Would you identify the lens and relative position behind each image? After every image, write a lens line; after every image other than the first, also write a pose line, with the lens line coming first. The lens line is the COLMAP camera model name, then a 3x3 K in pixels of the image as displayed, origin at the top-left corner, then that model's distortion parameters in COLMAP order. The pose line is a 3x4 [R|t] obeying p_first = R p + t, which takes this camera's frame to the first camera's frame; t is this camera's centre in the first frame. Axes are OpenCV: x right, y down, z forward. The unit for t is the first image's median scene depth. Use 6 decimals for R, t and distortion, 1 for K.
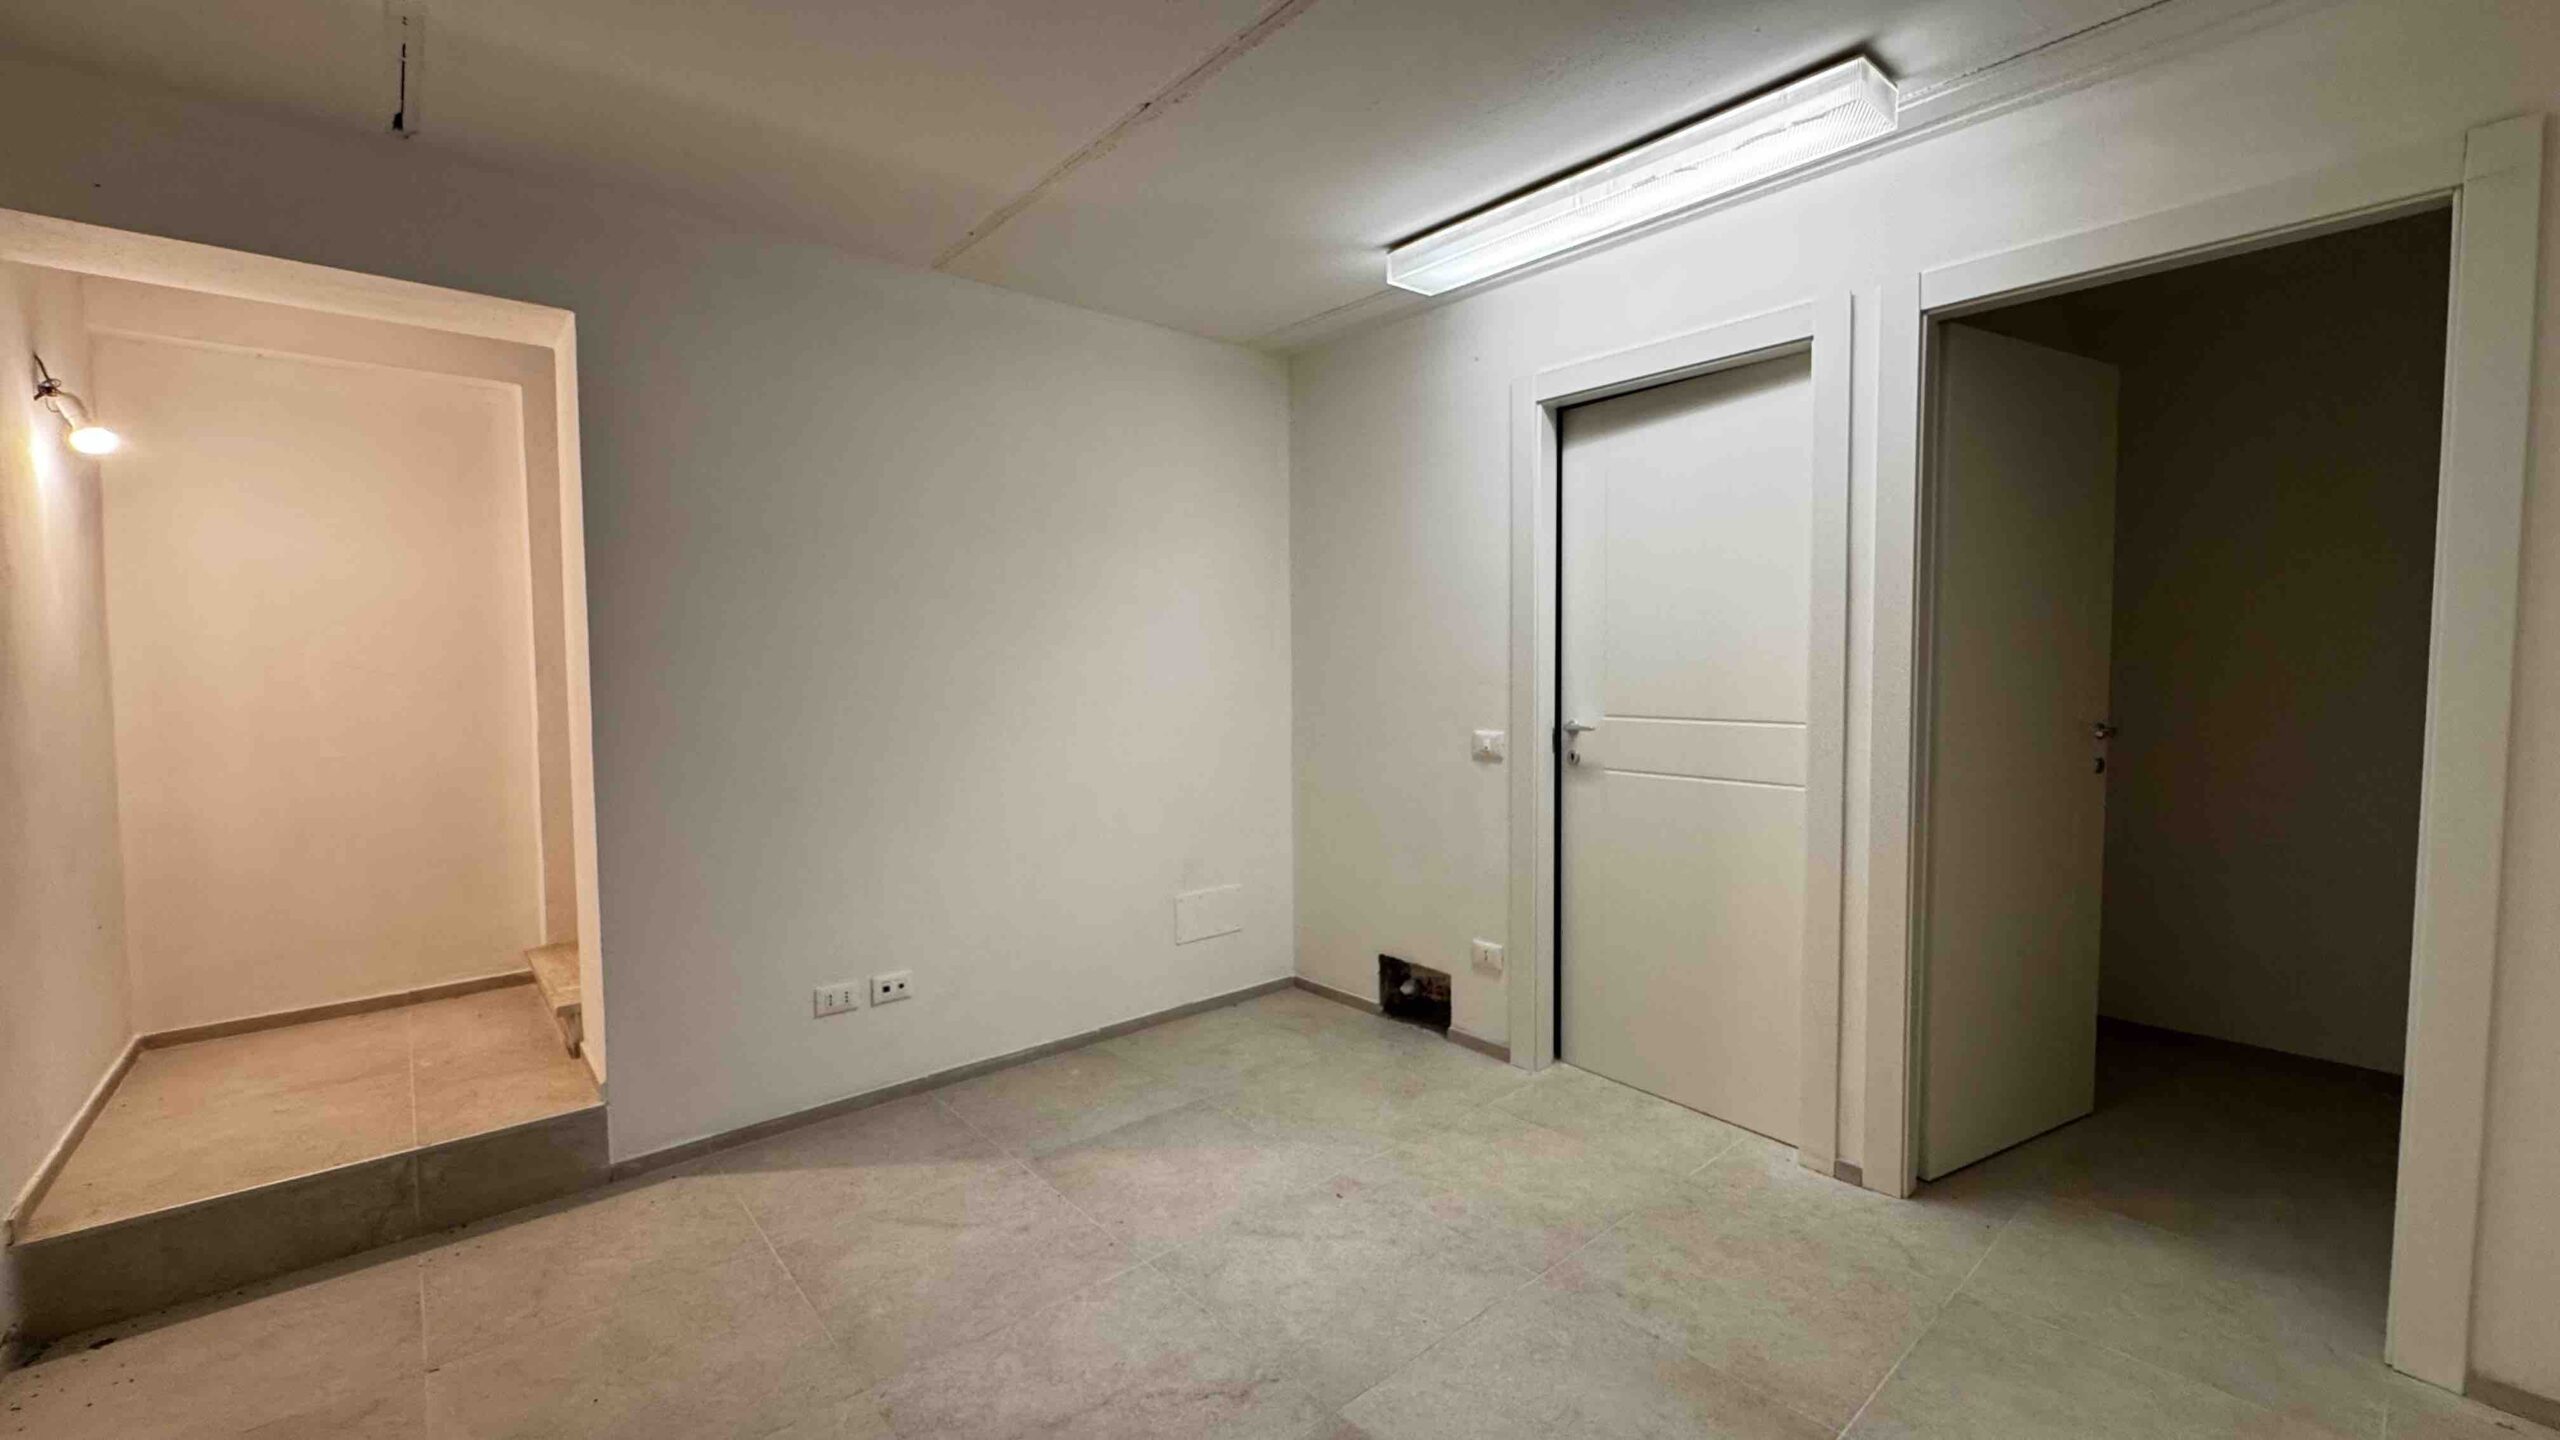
lens RADIAL K [[1025.1, 0, 1278.4], [0, 1025.1, 719.4], [0, 0, 1]] dist [-0.002342, 0.000258]
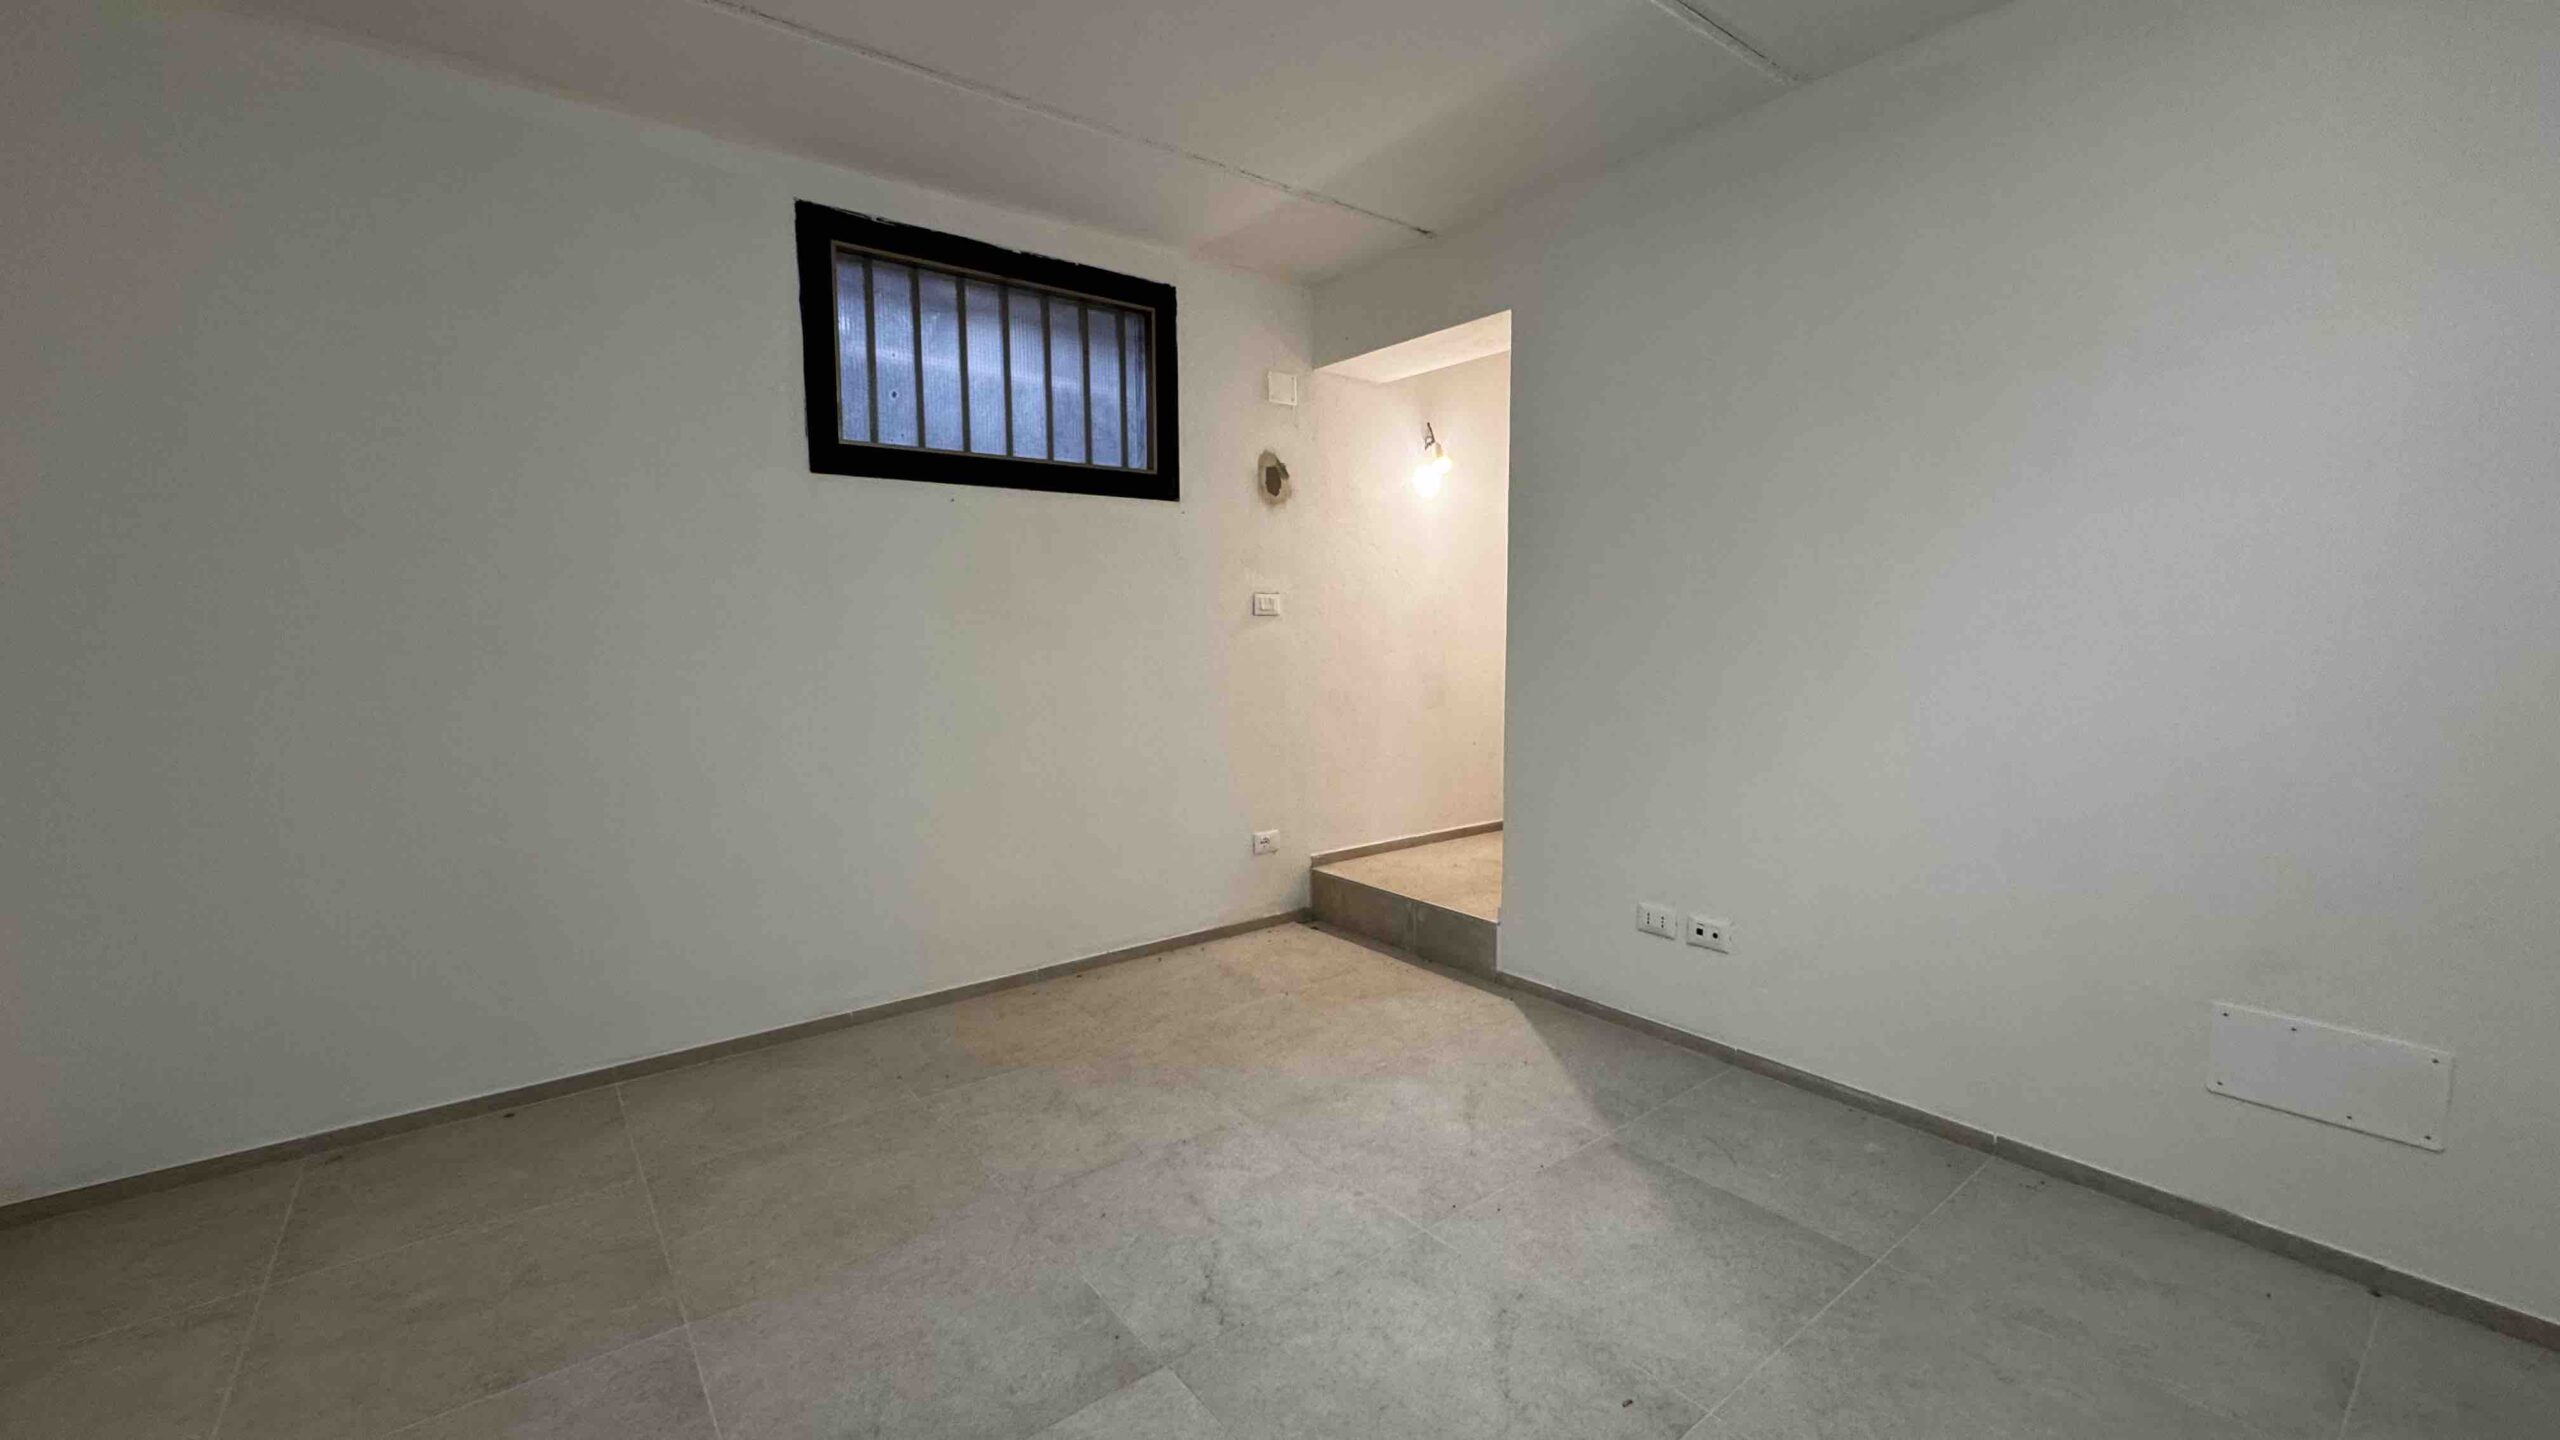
lens RADIAL K [[1025.1, 0, 1278.4], [0, 1025.1, 719.4], [0, 0, 1]] dist [-0.002342, 0.000258]
pose [[-0.054295, 0.101764, -0.993326, 0.641358], [-0.048135, 0.993370, 0.104400, -0.006621], [0.997364, 0.053482, -0.049037, 0.781165]]
